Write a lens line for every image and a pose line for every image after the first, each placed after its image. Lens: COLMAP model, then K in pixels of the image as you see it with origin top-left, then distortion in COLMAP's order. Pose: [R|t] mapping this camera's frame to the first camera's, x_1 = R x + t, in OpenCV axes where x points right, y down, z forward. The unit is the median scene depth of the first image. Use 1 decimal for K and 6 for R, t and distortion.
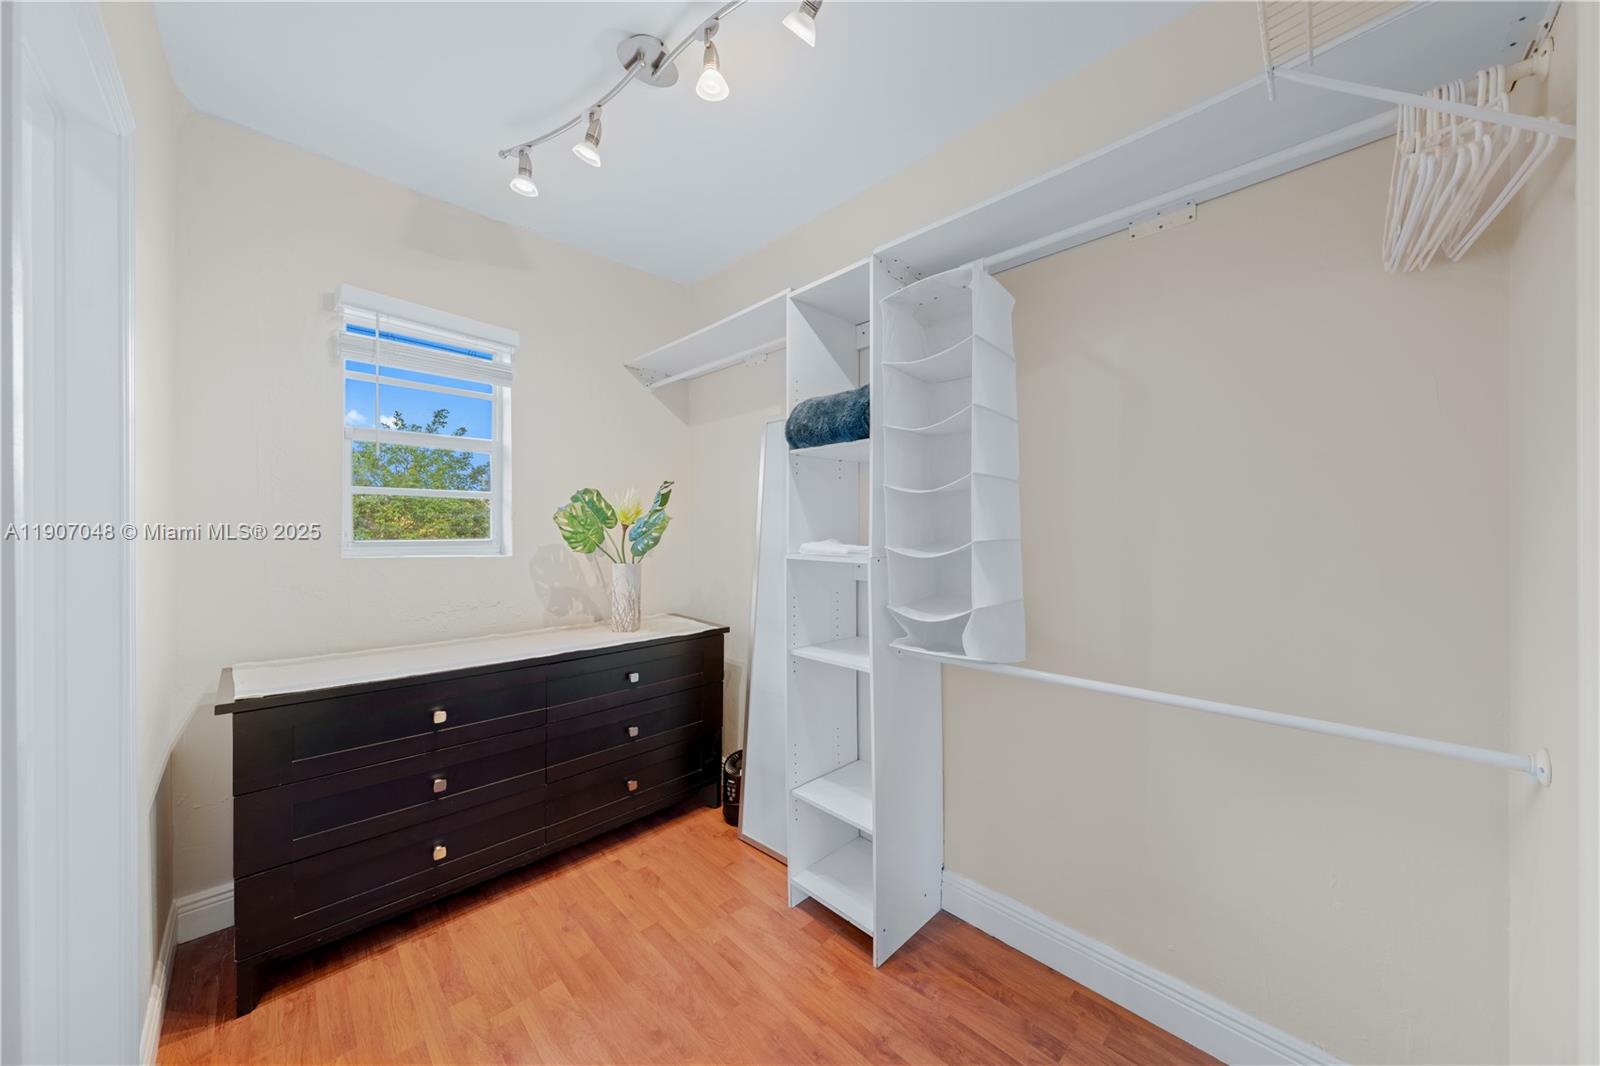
lens RADIAL K [[548.4, 0, 792.0], [0, 548.4, 532.5], [0, 0, 1]] dist [-0.006849, 0.000766]
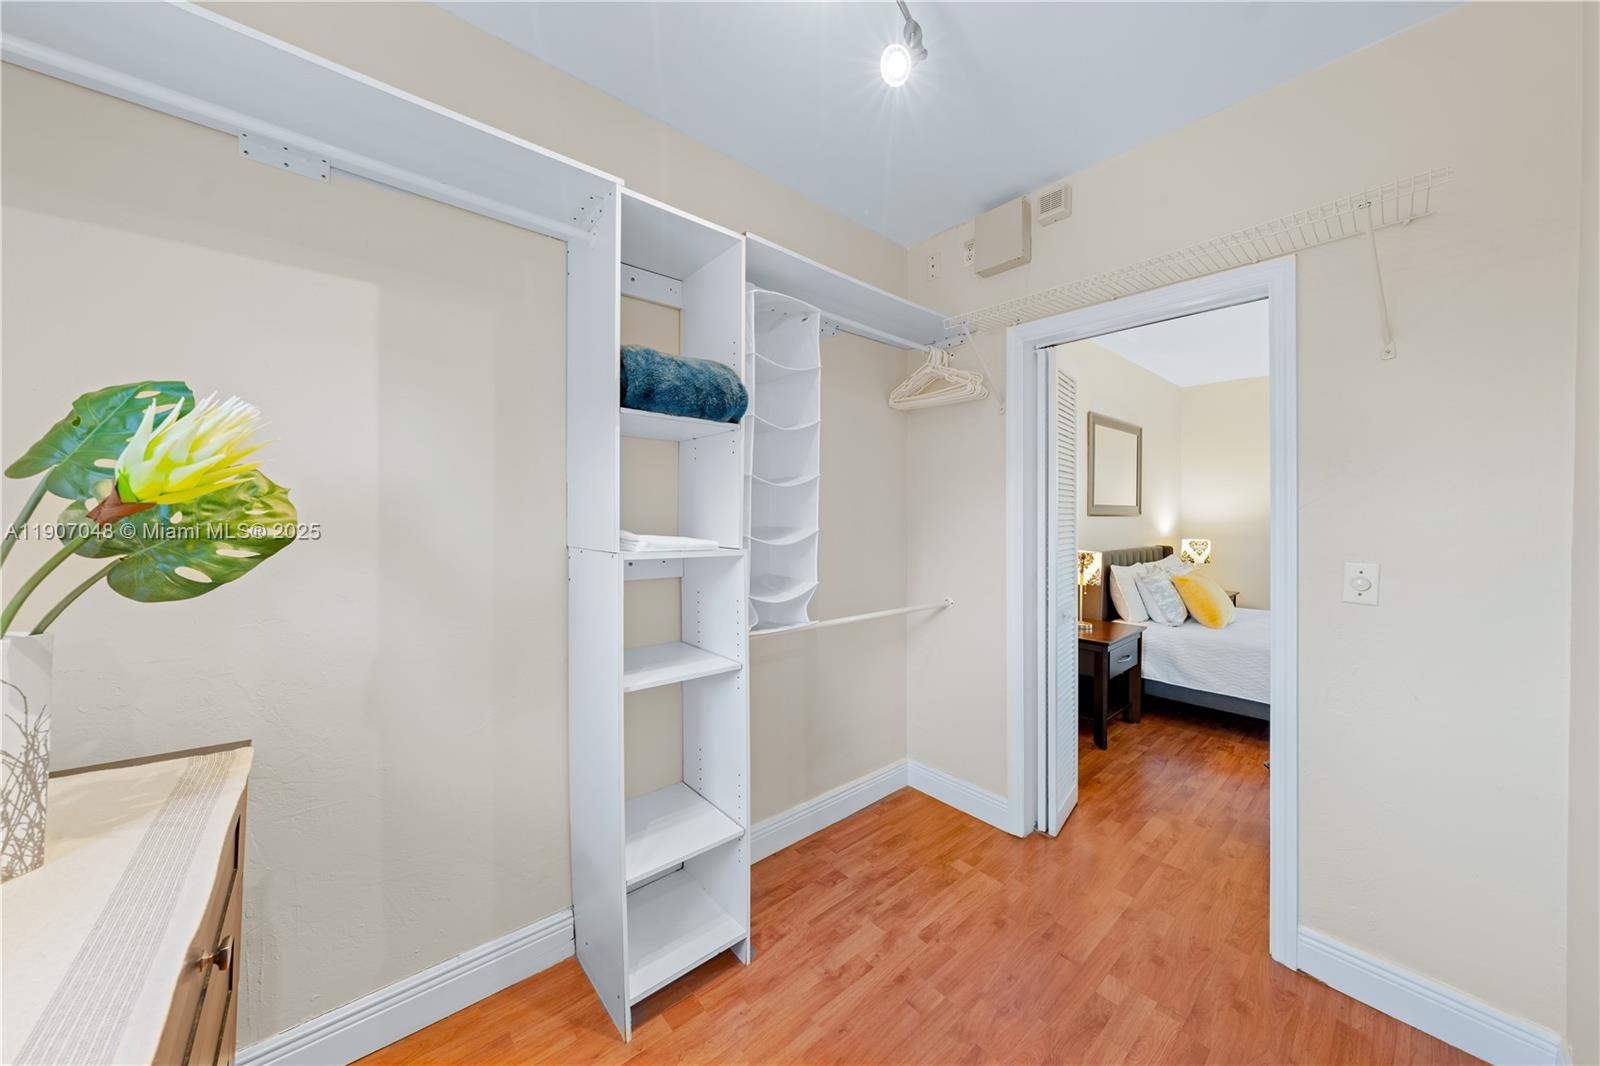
lens RADIAL K [[548.4, 0, 799.9], [0, 548.4, 522.5], [0, 0, 1]] dist [-0.006849, 0.000766]
pose [[0.061893, -0.007636, 0.998054, -0.844764], [0.001824, 0.999970, 0.007538, -0.007137], [-0.998081, 0.001354, 0.061905, 0.874654]]
